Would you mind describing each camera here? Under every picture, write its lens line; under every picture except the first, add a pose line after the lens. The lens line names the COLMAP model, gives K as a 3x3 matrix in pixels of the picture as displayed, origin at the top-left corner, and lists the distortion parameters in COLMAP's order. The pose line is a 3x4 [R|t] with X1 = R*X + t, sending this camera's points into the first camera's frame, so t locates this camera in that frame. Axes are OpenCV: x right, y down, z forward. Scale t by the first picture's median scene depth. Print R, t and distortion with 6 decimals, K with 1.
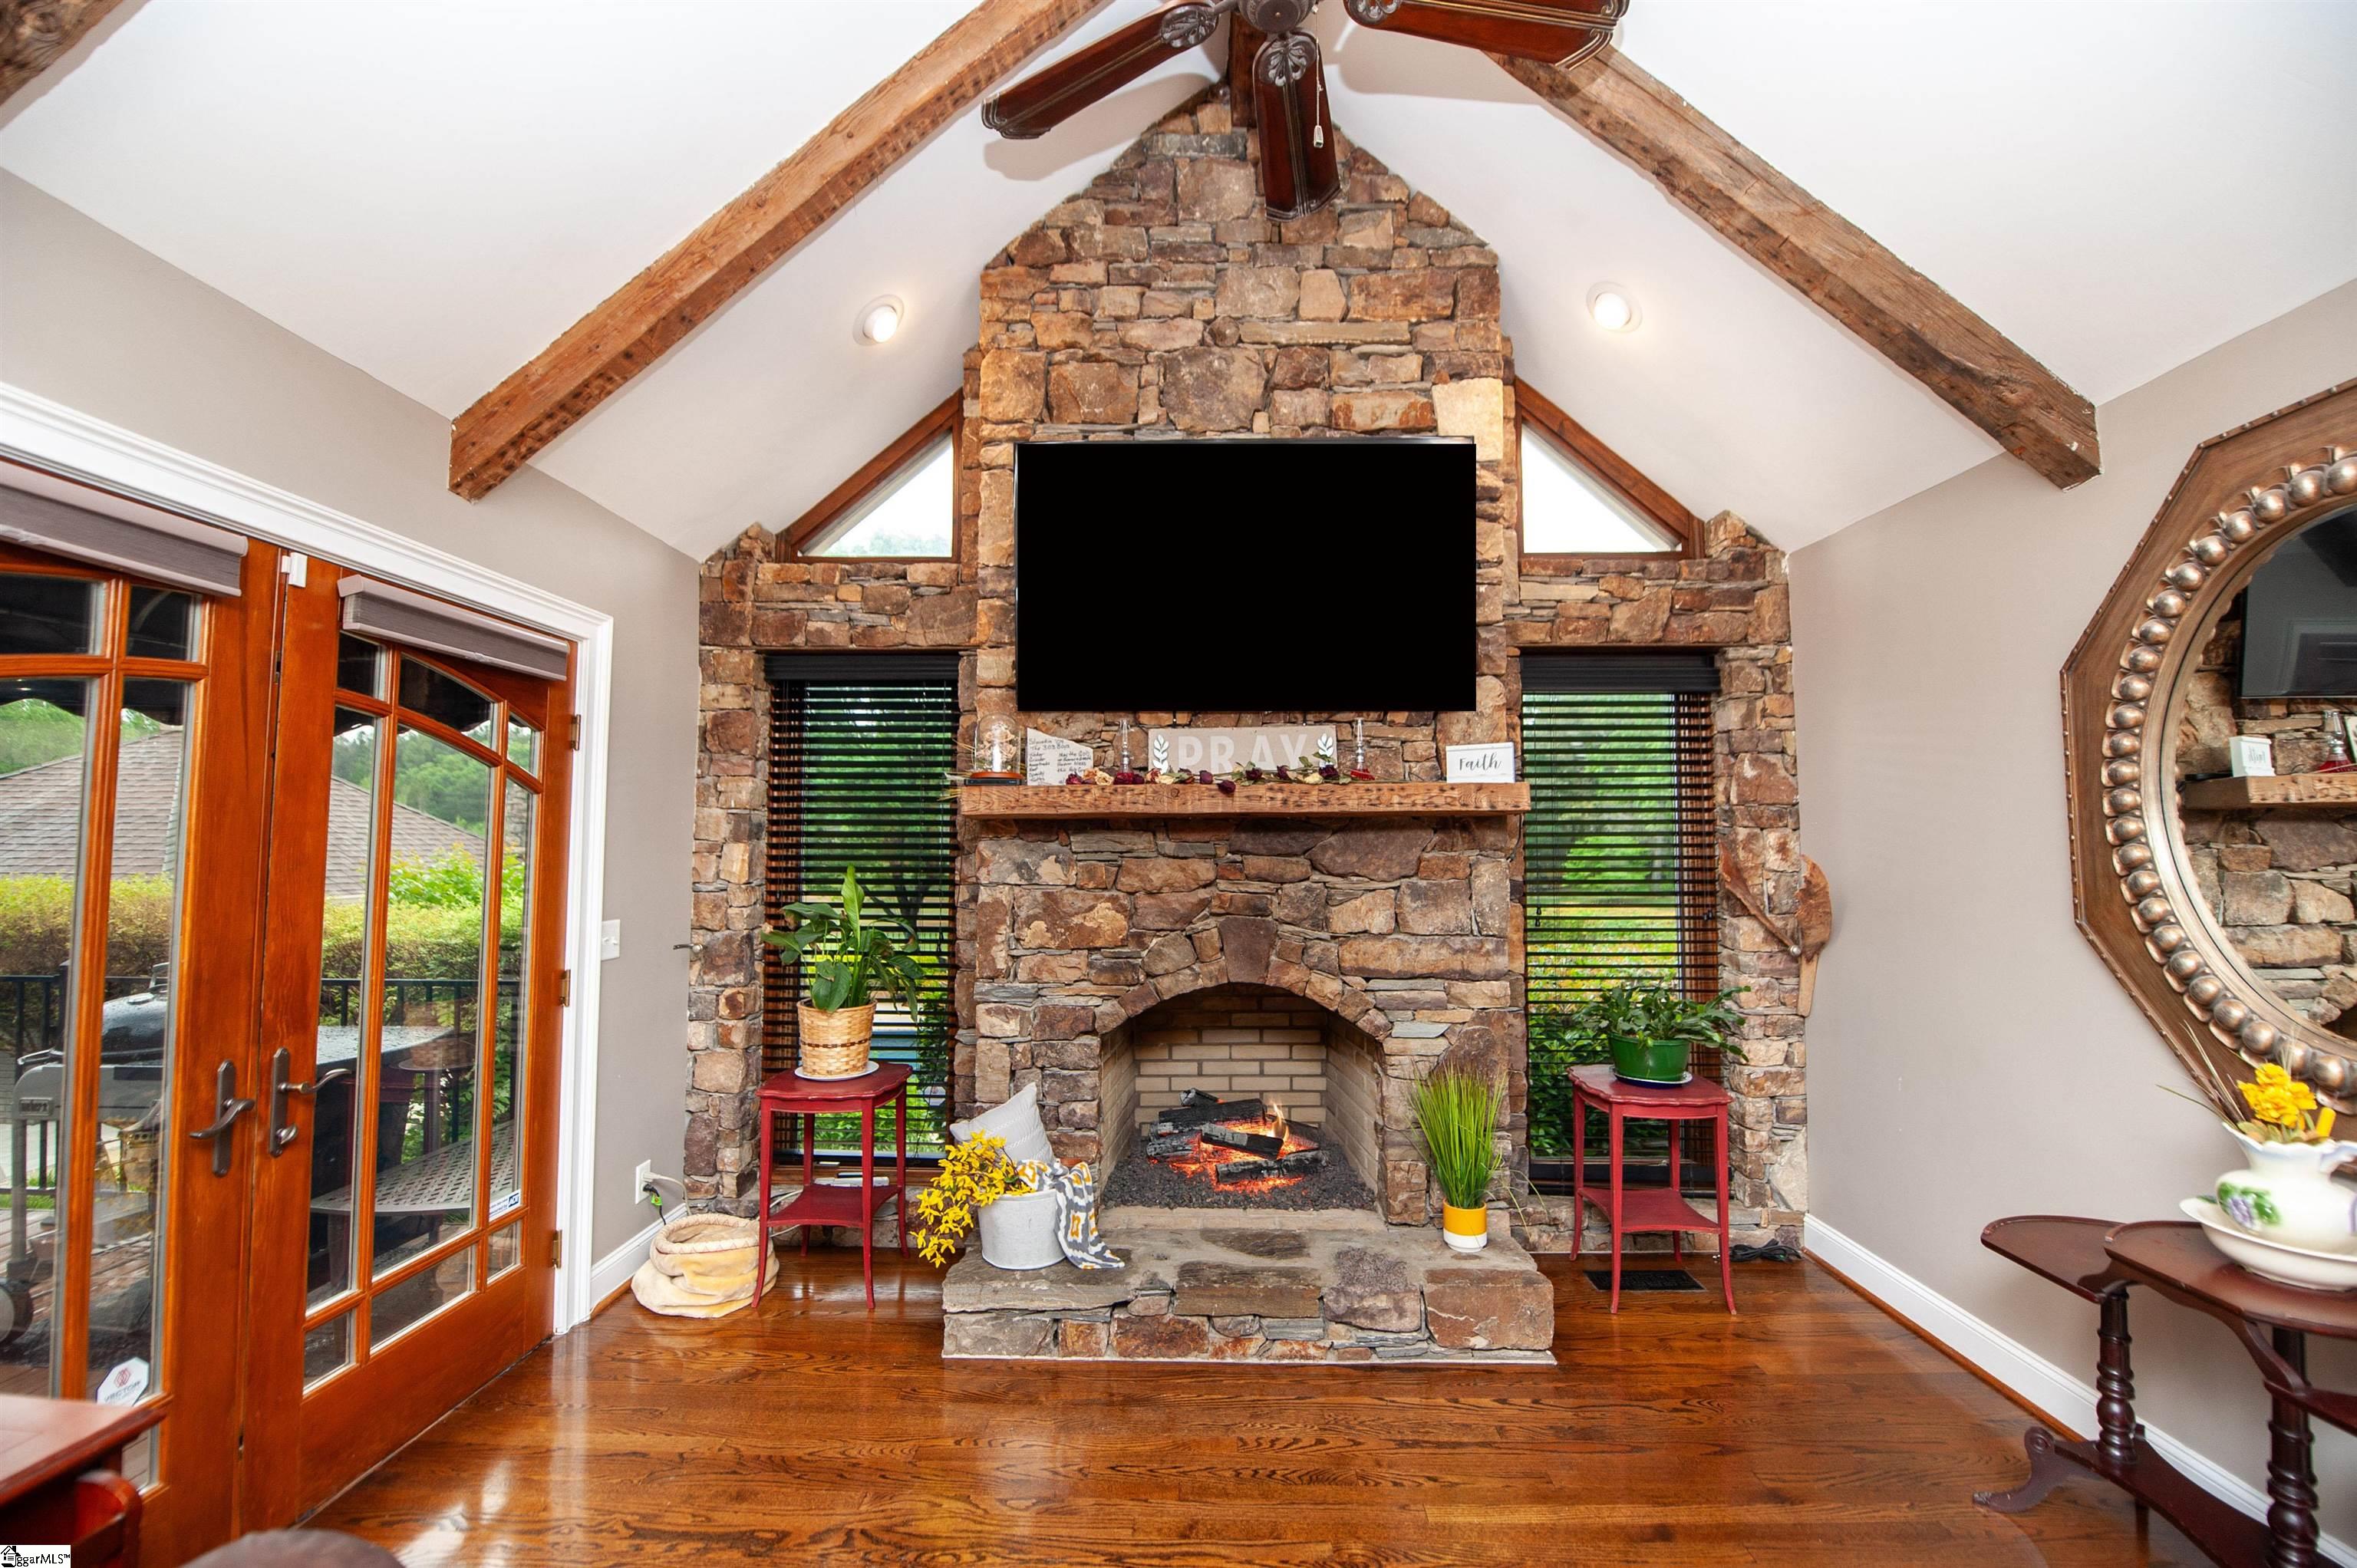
lens RADIAL K [[962.1, 0, 1189.2], [0, 962.1, 787.1], [0, 0, 1]] dist [-0.018032, -0.002383]
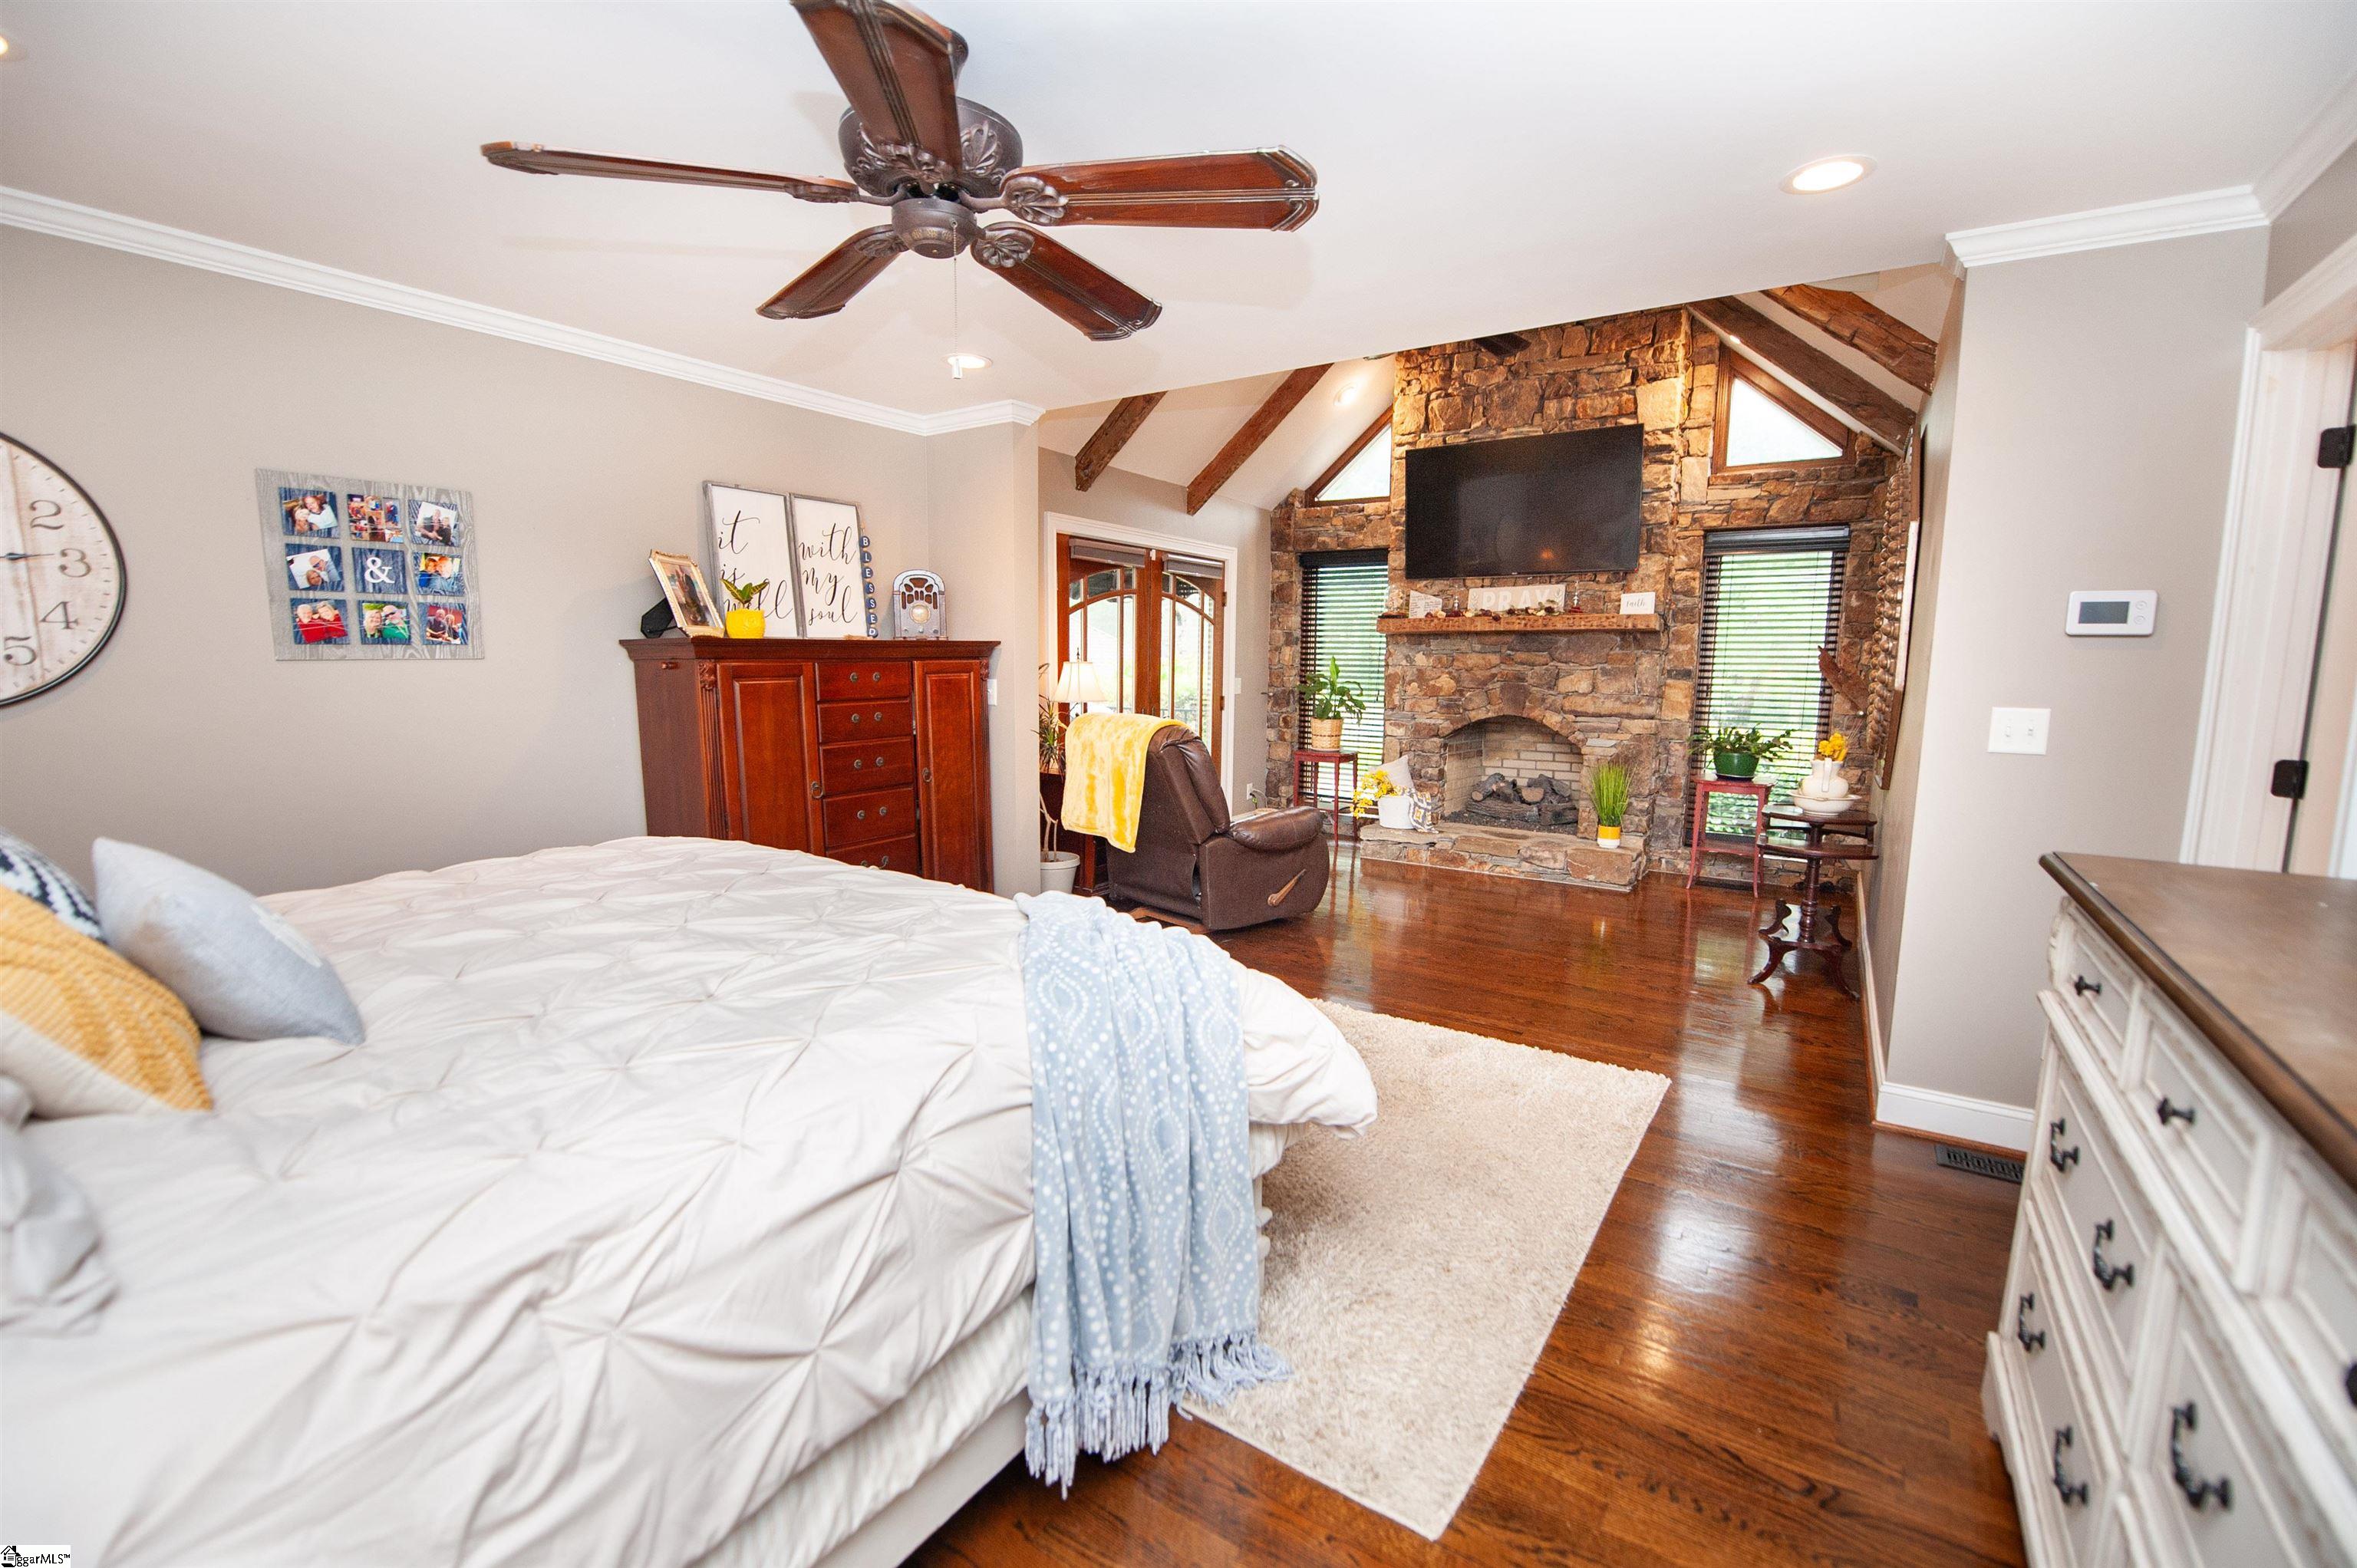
lens RADIAL K [[962.1, 0, 1182.5], [0, 962.1, 791.0], [0, 0, 1]] dist [-0.018032, -0.002383]
pose [[0.841444, 0.081475, -0.534167, 0.565481], [0.021782, 0.982649, 0.184193, -0.026964], [0.539906, -0.166623, 0.825069, -1.066773]]
